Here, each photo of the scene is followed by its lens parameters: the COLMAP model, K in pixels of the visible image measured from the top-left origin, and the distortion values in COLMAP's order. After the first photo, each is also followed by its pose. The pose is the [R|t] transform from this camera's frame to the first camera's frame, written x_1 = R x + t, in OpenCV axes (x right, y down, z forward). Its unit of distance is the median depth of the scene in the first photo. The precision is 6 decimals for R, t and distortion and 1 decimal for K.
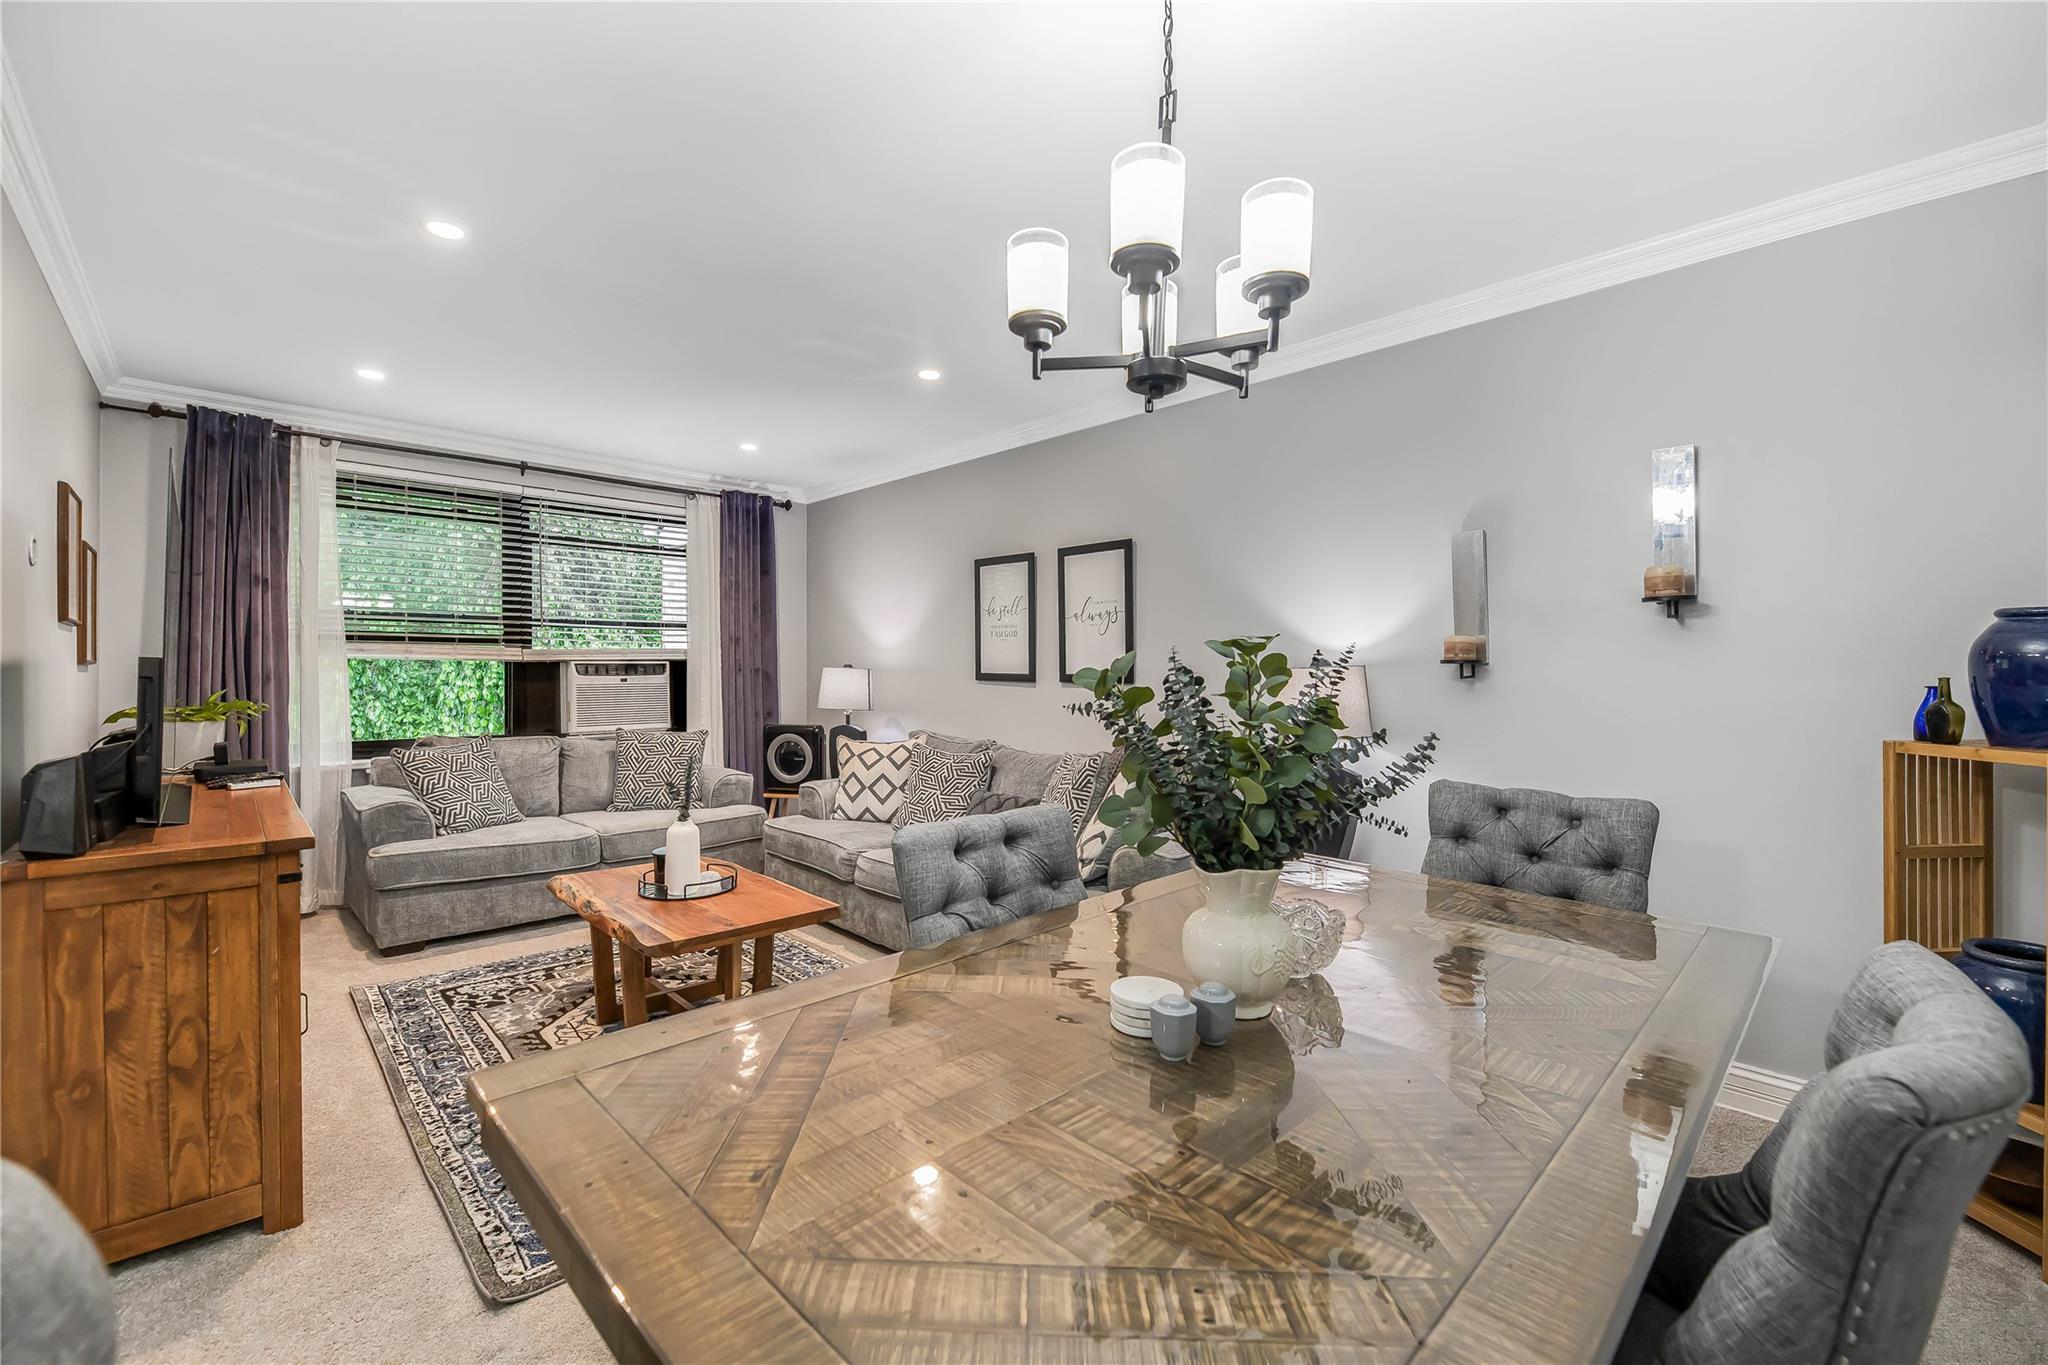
lens RADIAL K [[860.4, 0, 1016.7], [0, 860.4, 681.1], [0, 0, 1]] dist [-0.007407, -0.001304]
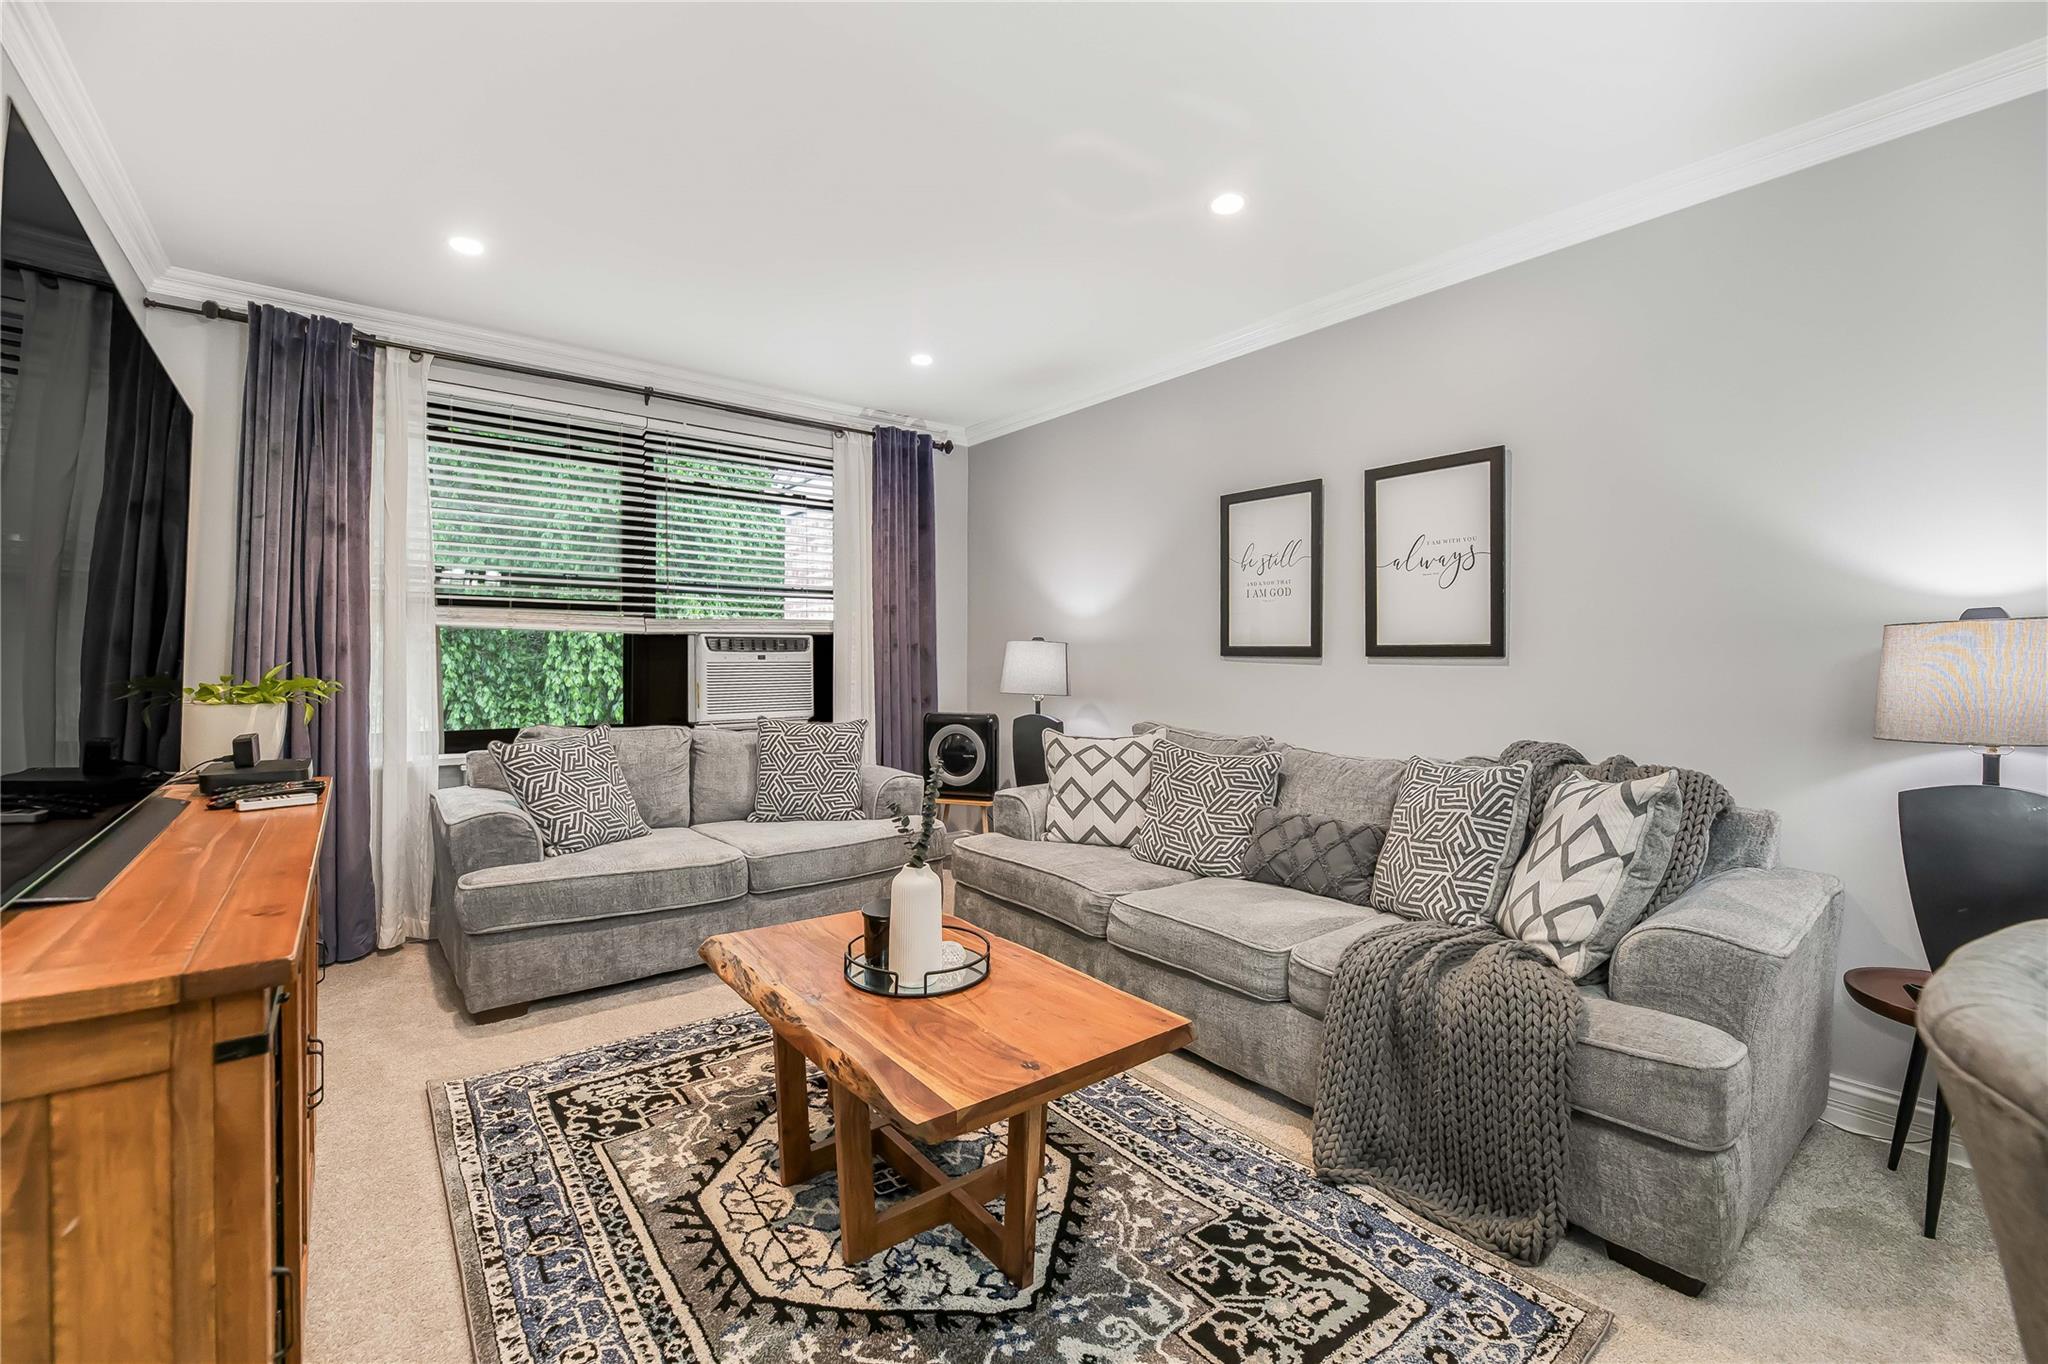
lens RADIAL K [[860.4, 0, 1007.3], [0, 860.4, 661.8], [0, 0, 1]] dist [-0.007407, -0.001304]
pose [[0.995092, 0.000278, -0.098950, -0.183320], [-0.001296, 0.999947, -0.010224, 0.013858], [0.098942, 0.010302, 0.995040, 0.267595]]
